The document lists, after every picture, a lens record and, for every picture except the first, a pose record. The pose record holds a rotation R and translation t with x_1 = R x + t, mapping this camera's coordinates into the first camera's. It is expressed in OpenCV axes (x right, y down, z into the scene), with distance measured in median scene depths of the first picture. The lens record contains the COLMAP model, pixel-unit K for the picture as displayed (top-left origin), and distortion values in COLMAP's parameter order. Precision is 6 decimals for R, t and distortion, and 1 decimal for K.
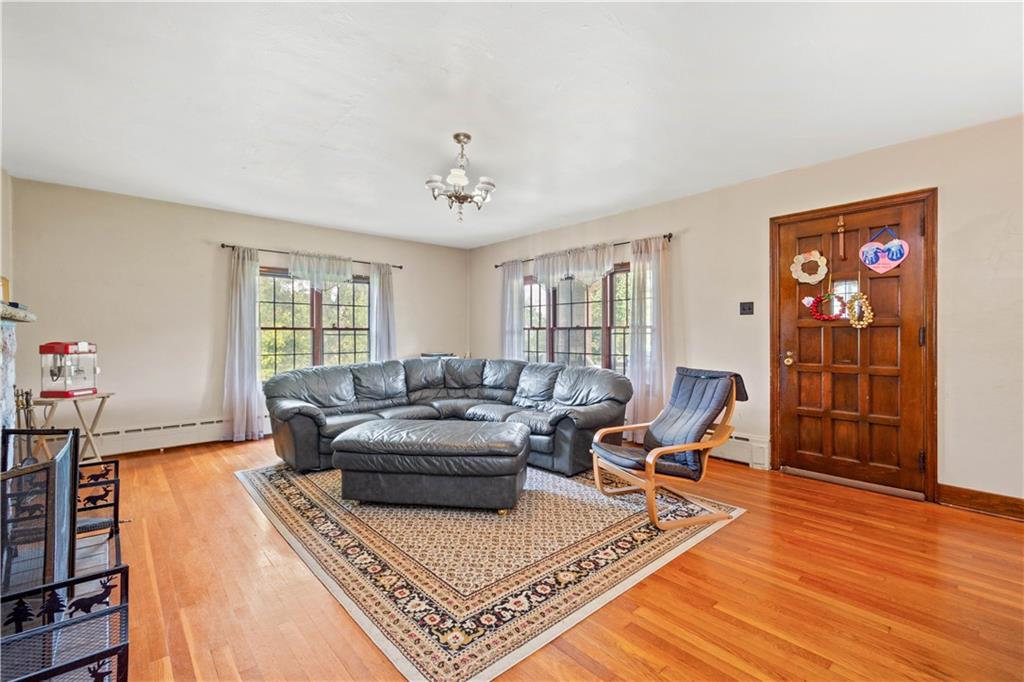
lens RADIAL K [[450.1, 0, 513.2], [0, 450.1, 333.2], [0, 0, 1]] dist [0.004687, -0.001980]
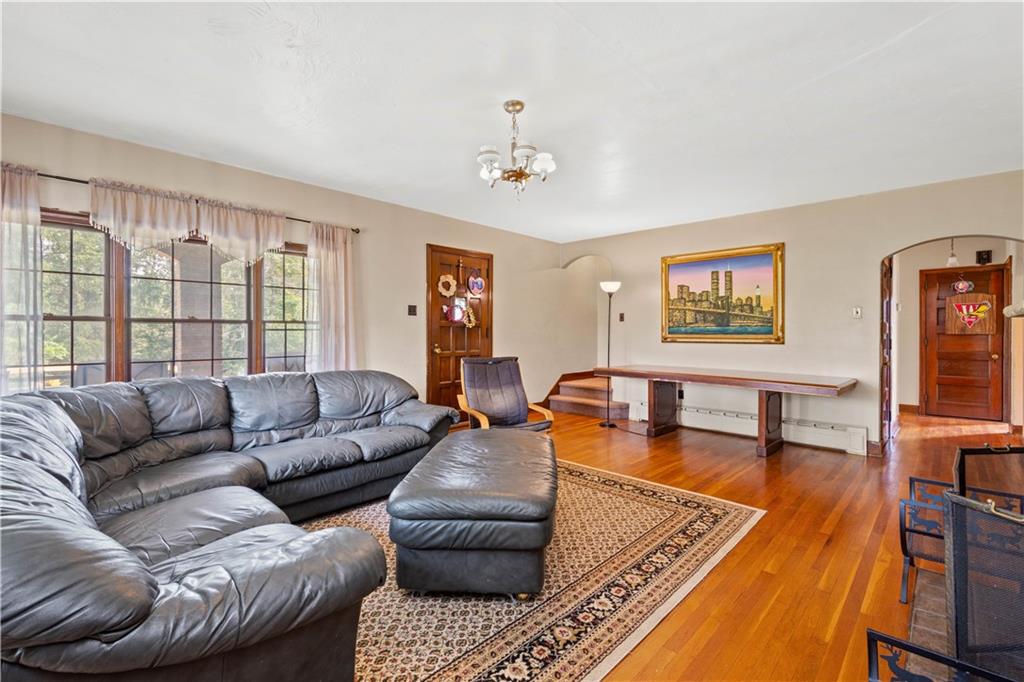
lens RADIAL K [[450.1, 0, 512.2], [0, 450.1, 350.1], [0, 0, 1]] dist [0.004687, -0.001980]
pose [[-0.077570, -0.050178, 0.995723, -1.094211], [-0.015228, 0.998676, 0.049141, -0.015130], [-0.996871, -0.011351, -0.078232, 1.191895]]
